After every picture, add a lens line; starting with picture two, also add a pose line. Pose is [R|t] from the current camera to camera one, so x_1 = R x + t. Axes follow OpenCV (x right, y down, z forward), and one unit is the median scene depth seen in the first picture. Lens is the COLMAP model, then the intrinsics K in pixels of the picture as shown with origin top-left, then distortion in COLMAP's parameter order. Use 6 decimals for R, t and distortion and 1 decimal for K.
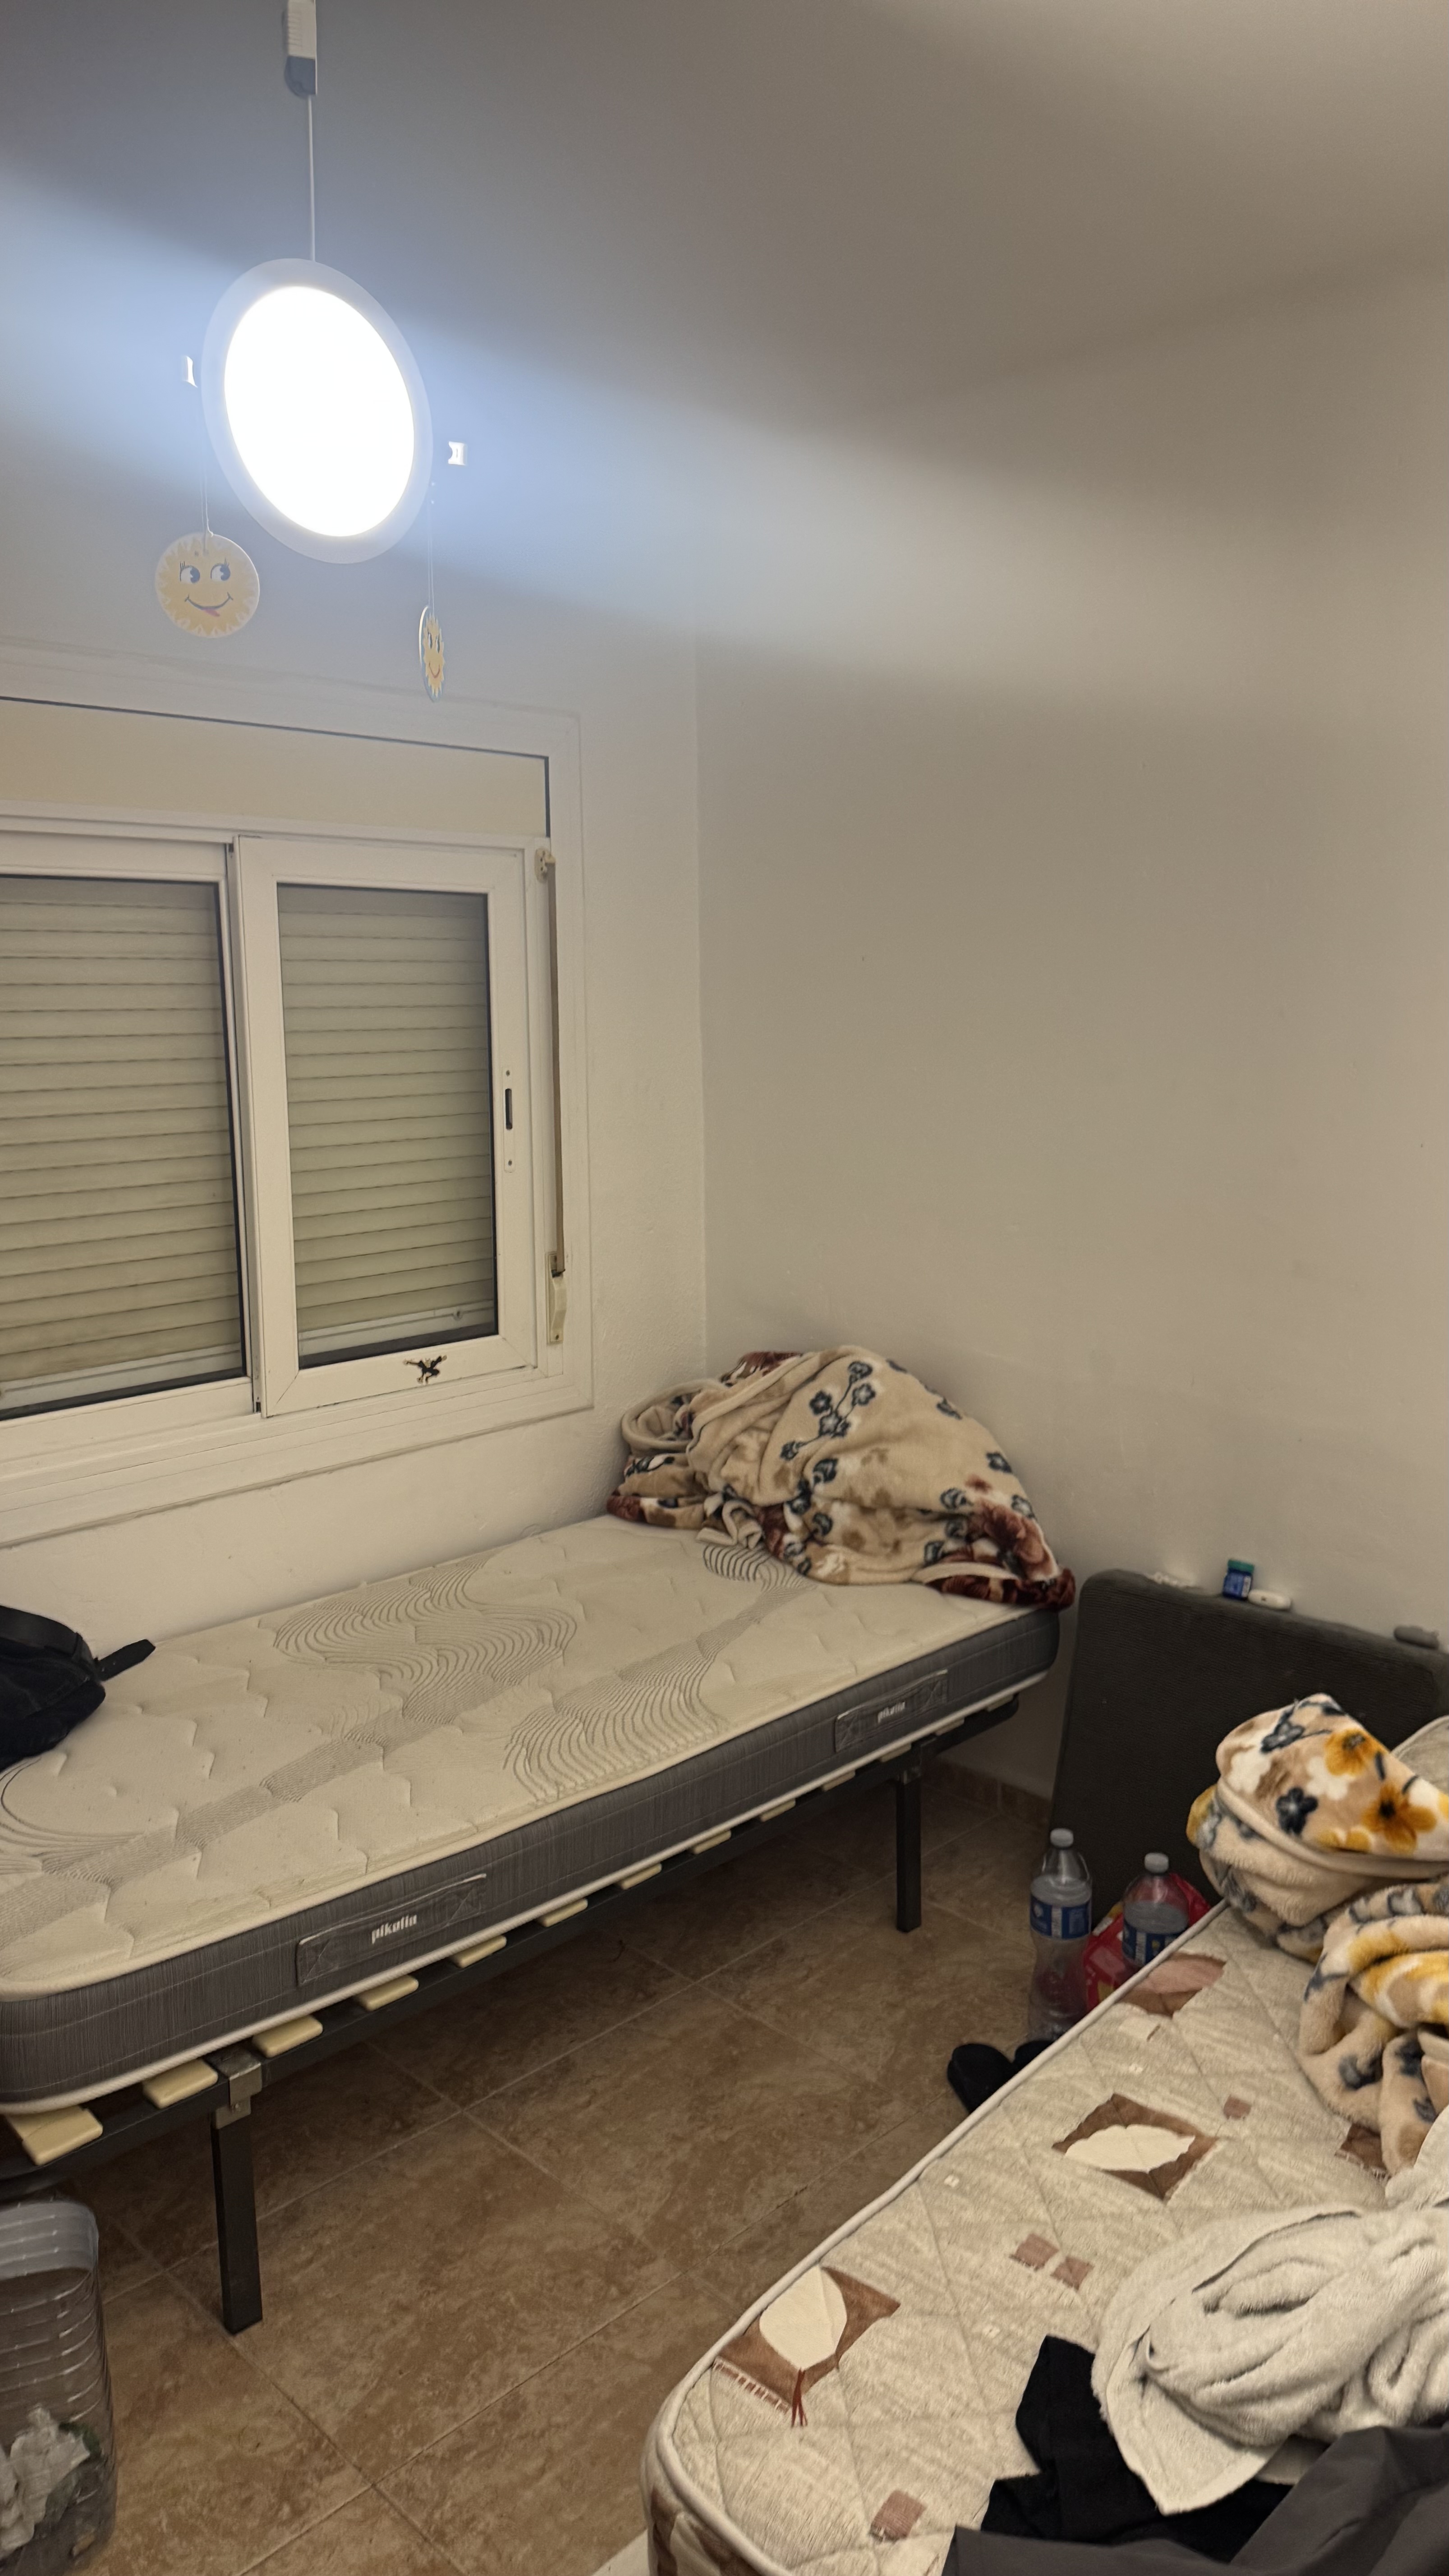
lens RADIAL K [[1797.6, 0, 704.2], [0, 1797.6, 1239.7], [0, 0, 1]] dist [0.063299, -0.081355]
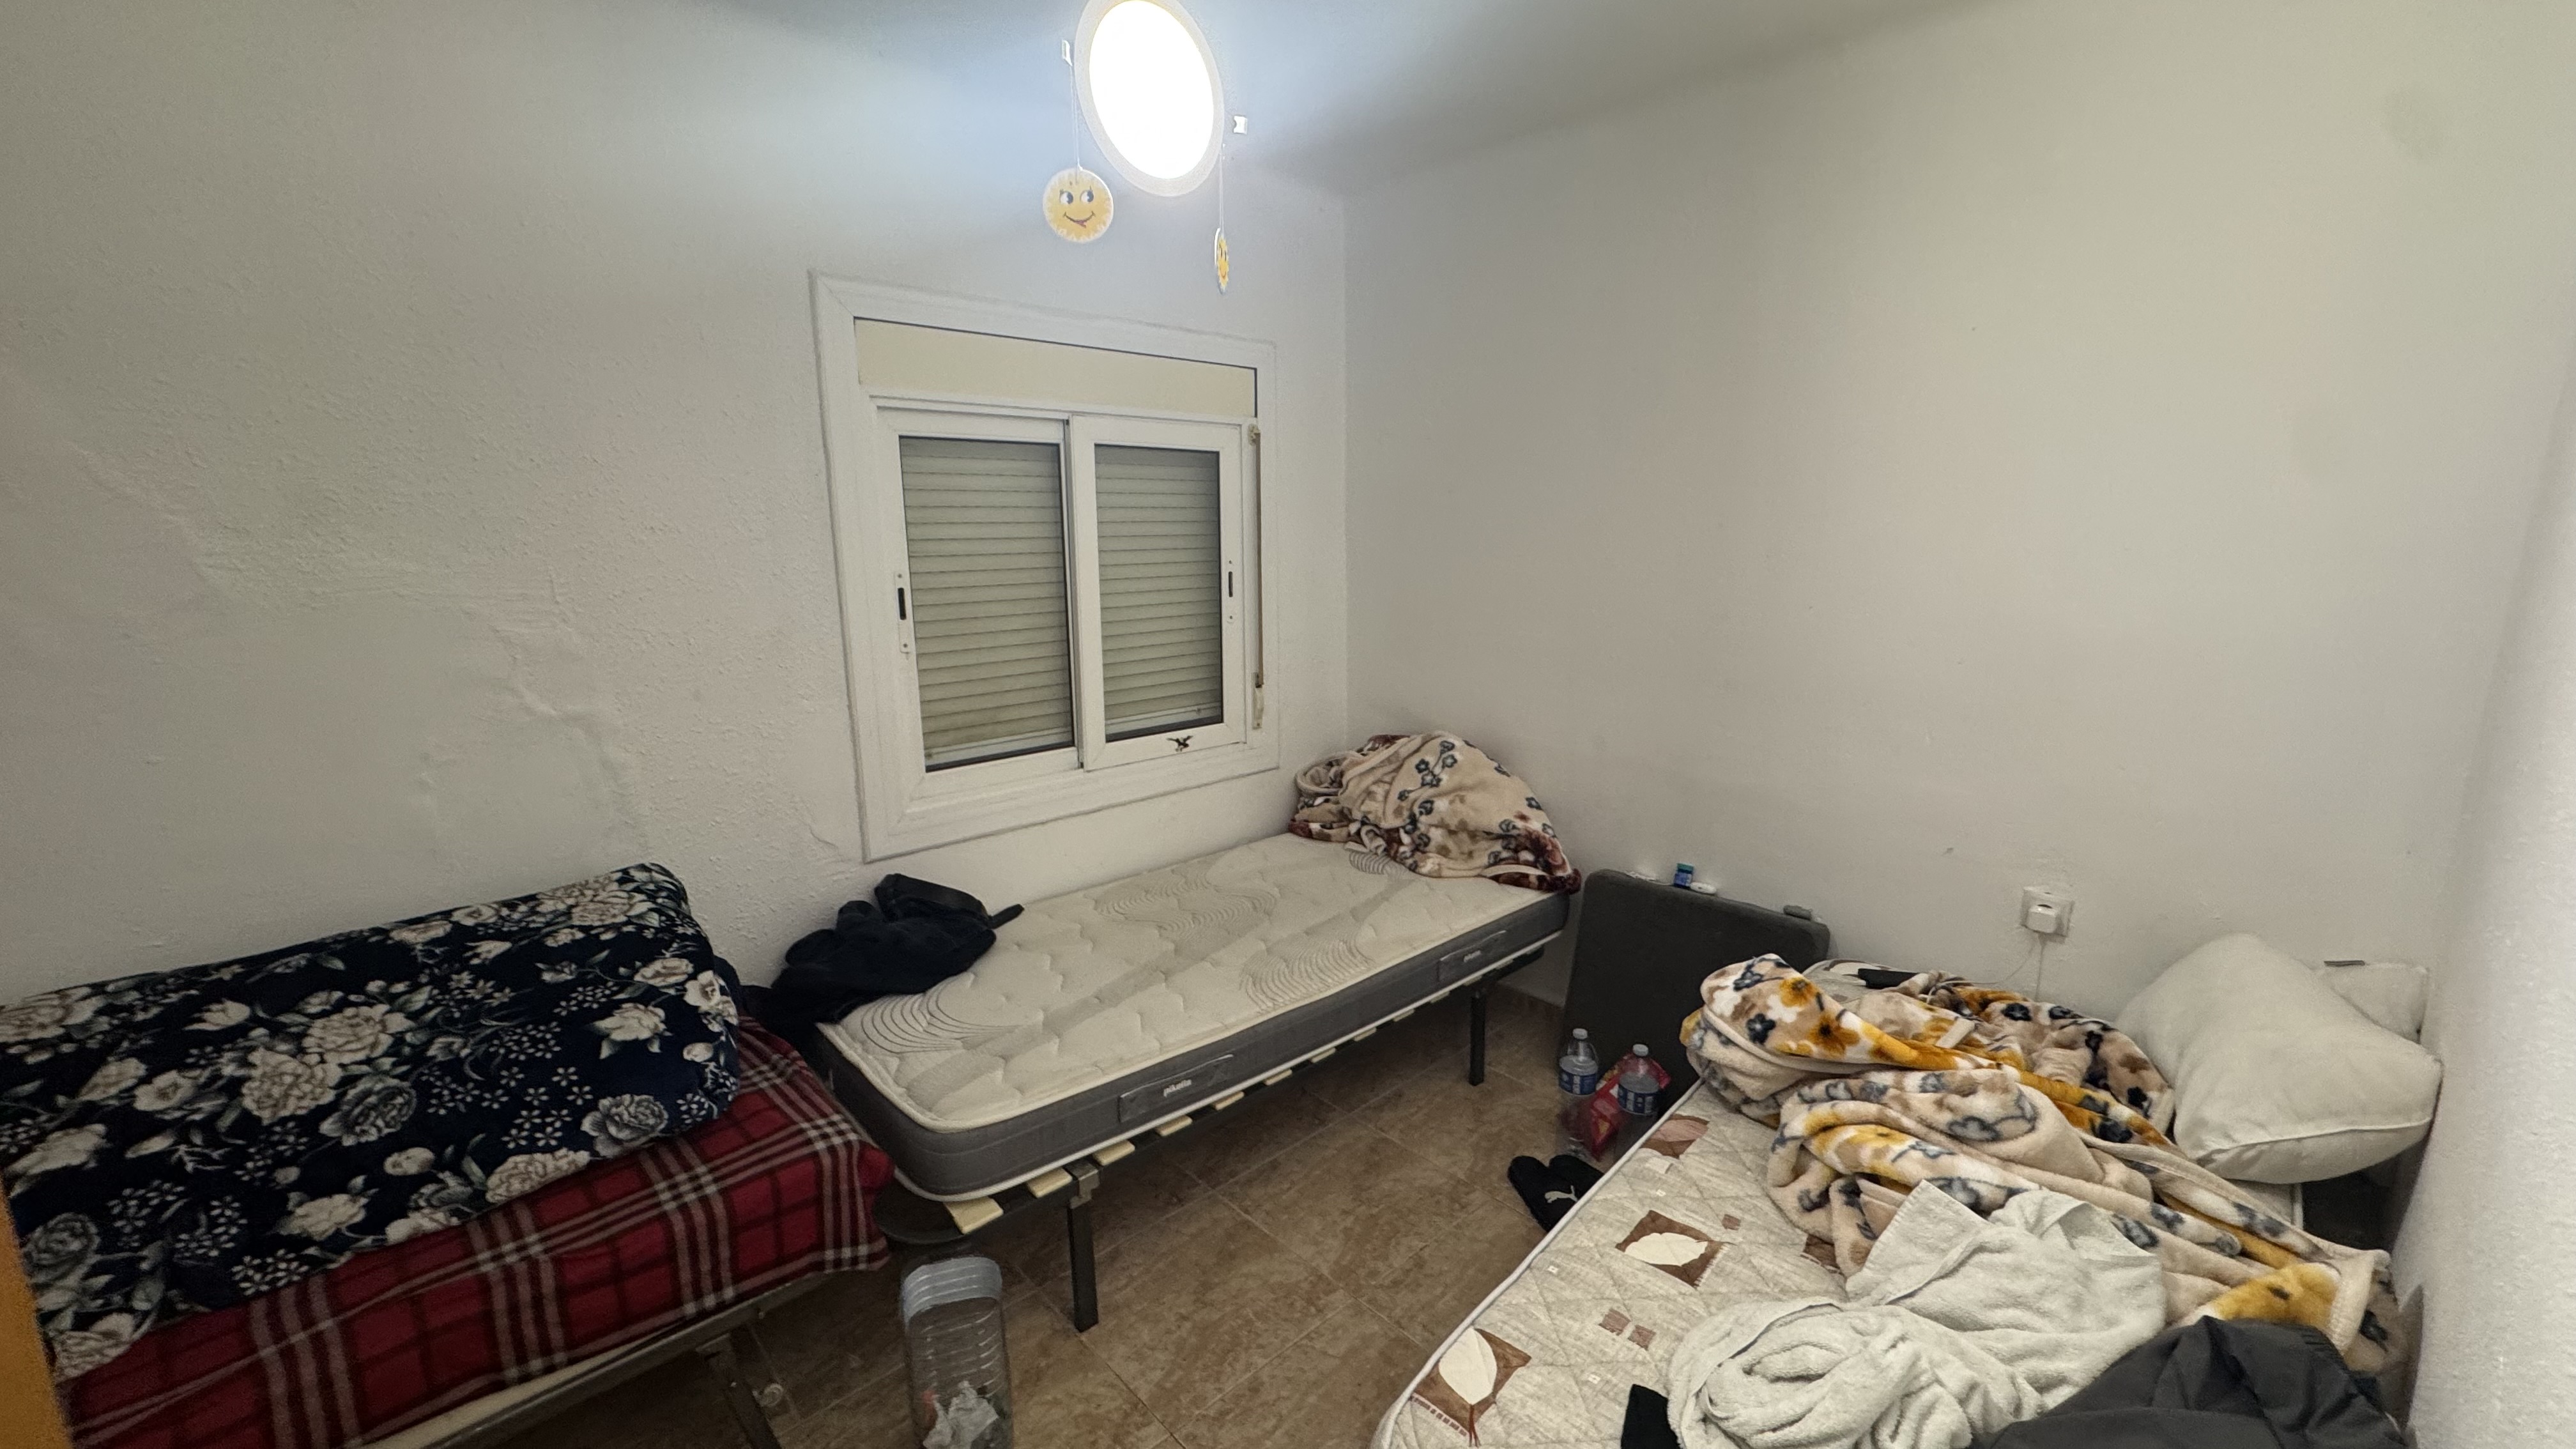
lens RADIAL K [[1016.5, 0, 1279.2], [0, 1016.5, 709.1], [0, 0, 1]] dist [-0.001515, 0.000780]
pose [[0.999477, 0.006015, -0.031761, -0.054957], [-0.004866, 0.999335, 0.036124, 0.009538], [0.031958, -0.035950, 0.998842, 0.113649]]
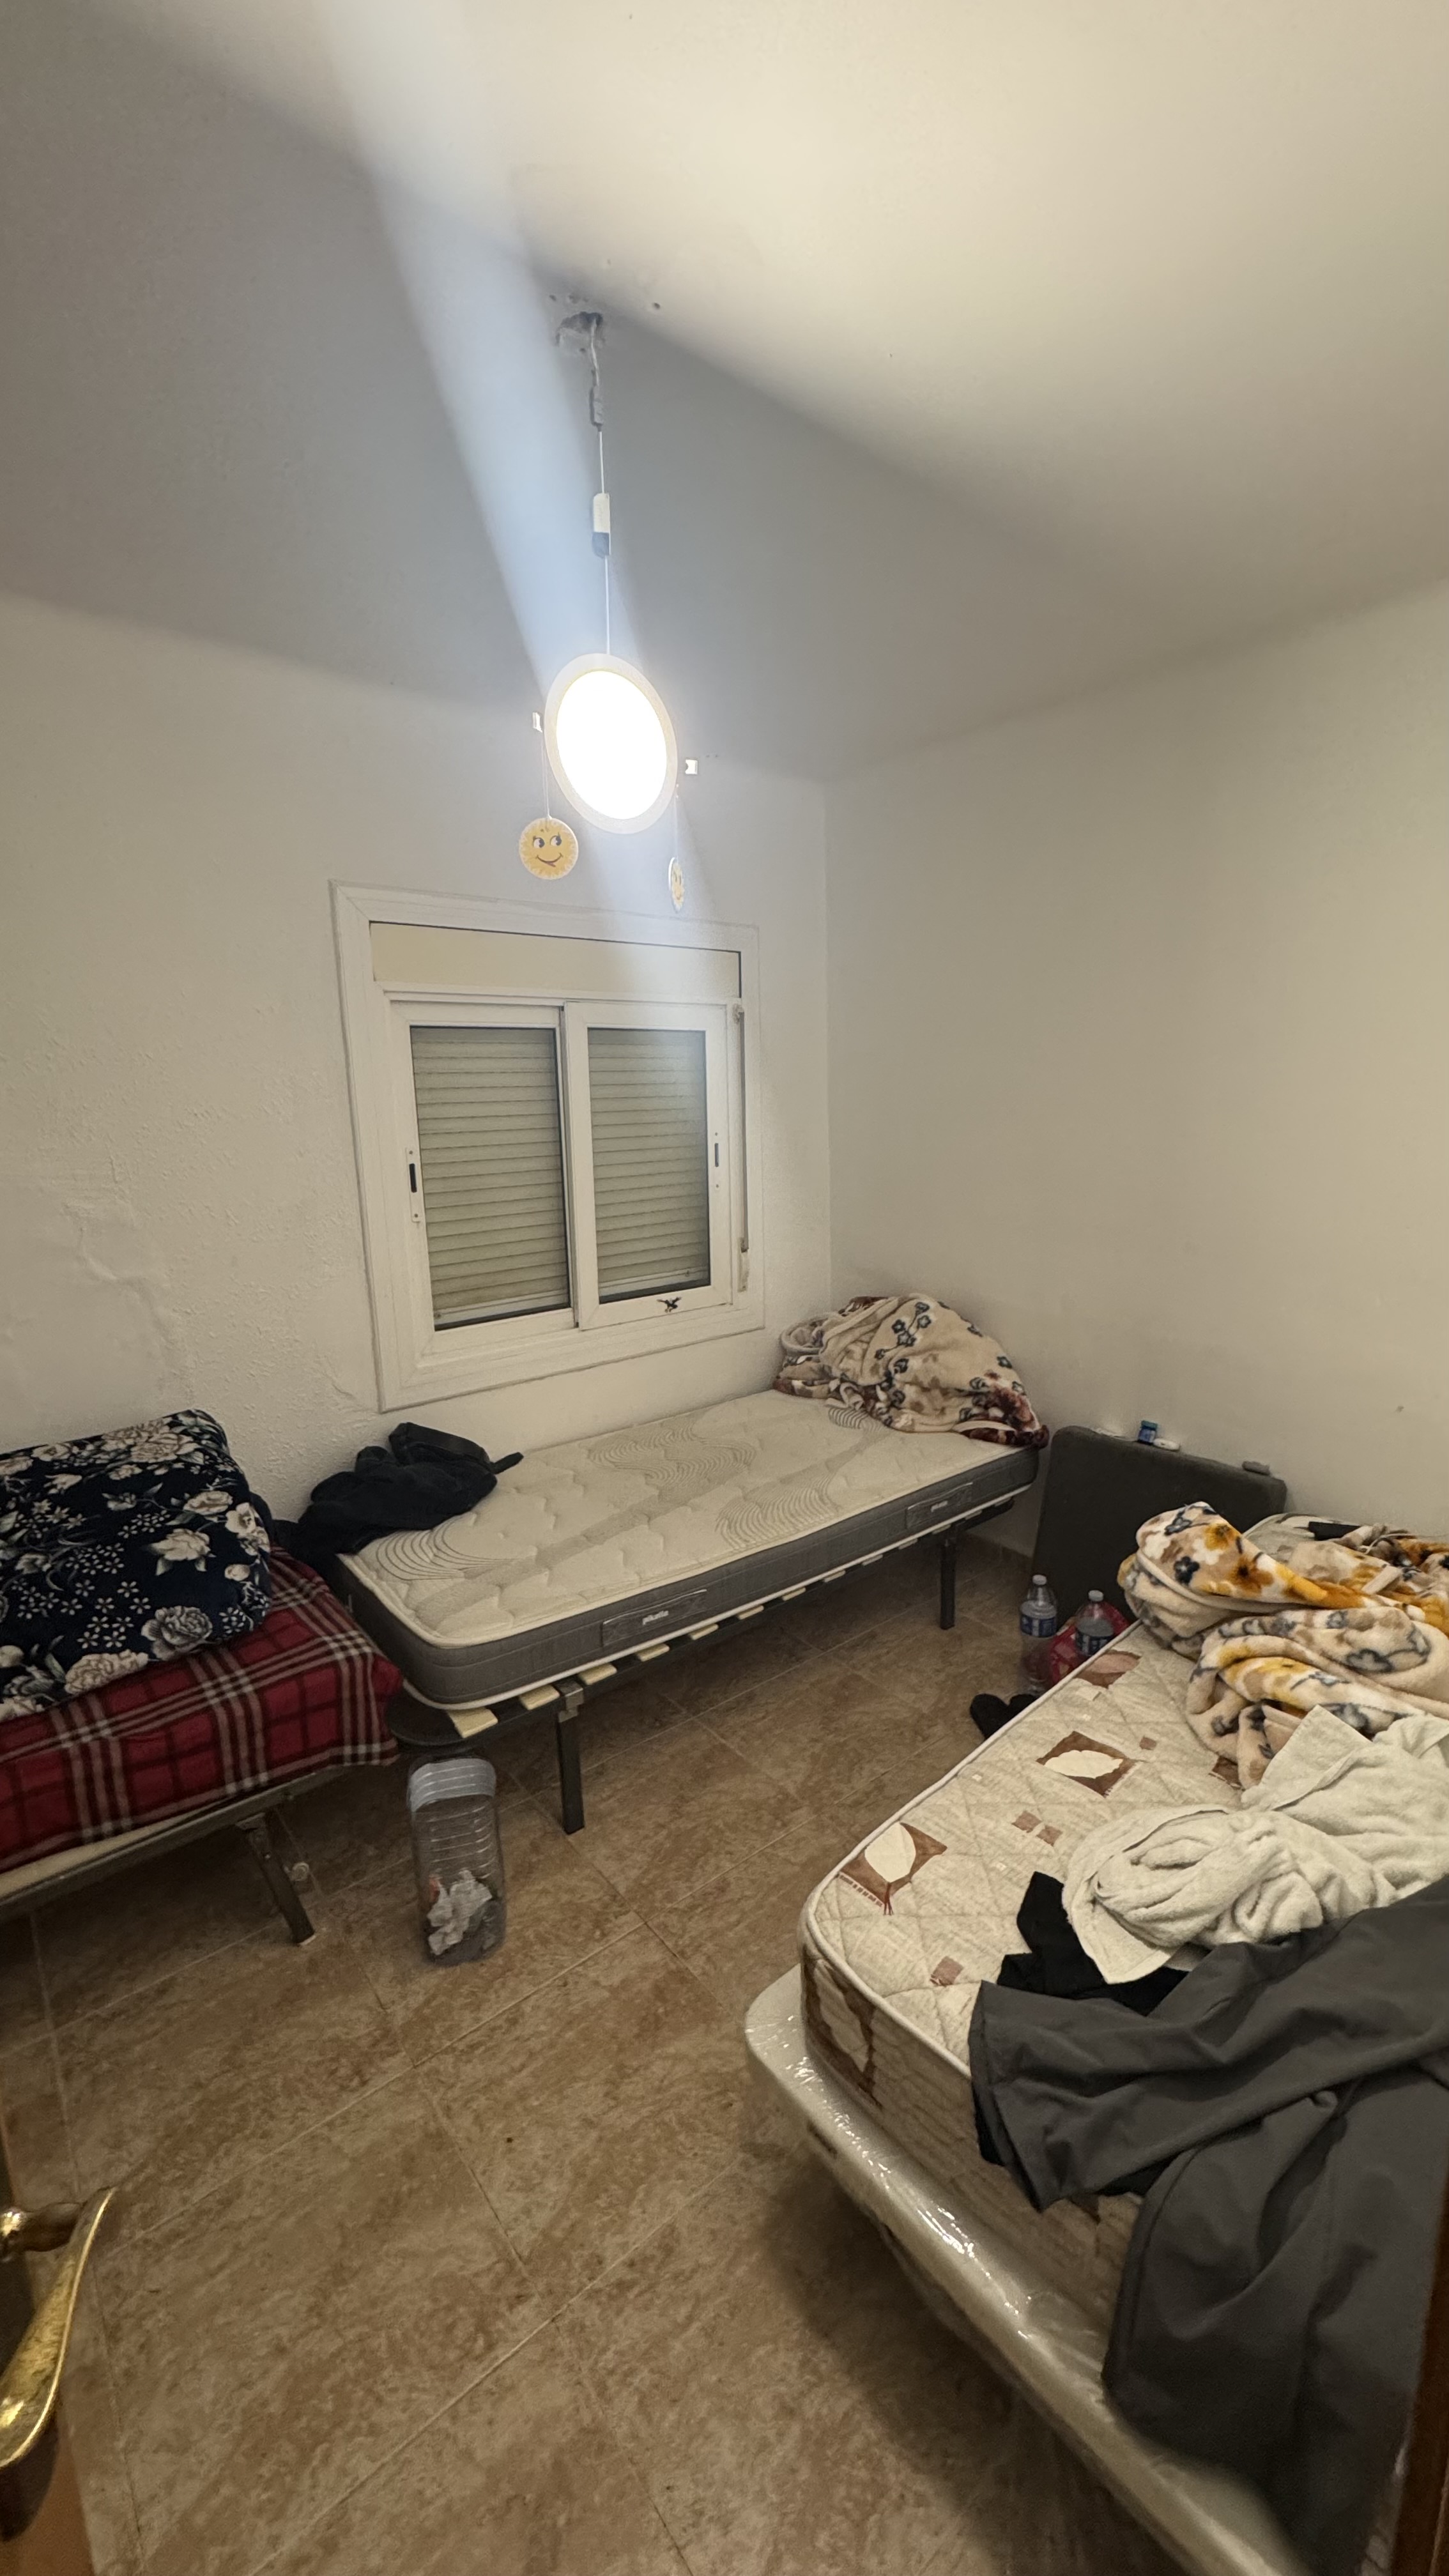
lens RADIAL K [[1016.5, 0, 721.1], [0, 1016.5, 1271.1], [0, 0, 1]] dist [-0.001515, 0.000780]
pose [[0.994779, 0.004581, -0.101946, -0.006890], [-0.000741, 0.999290, 0.037669, 0.002155], [0.102046, -0.037397, 0.994077, 0.028580]]
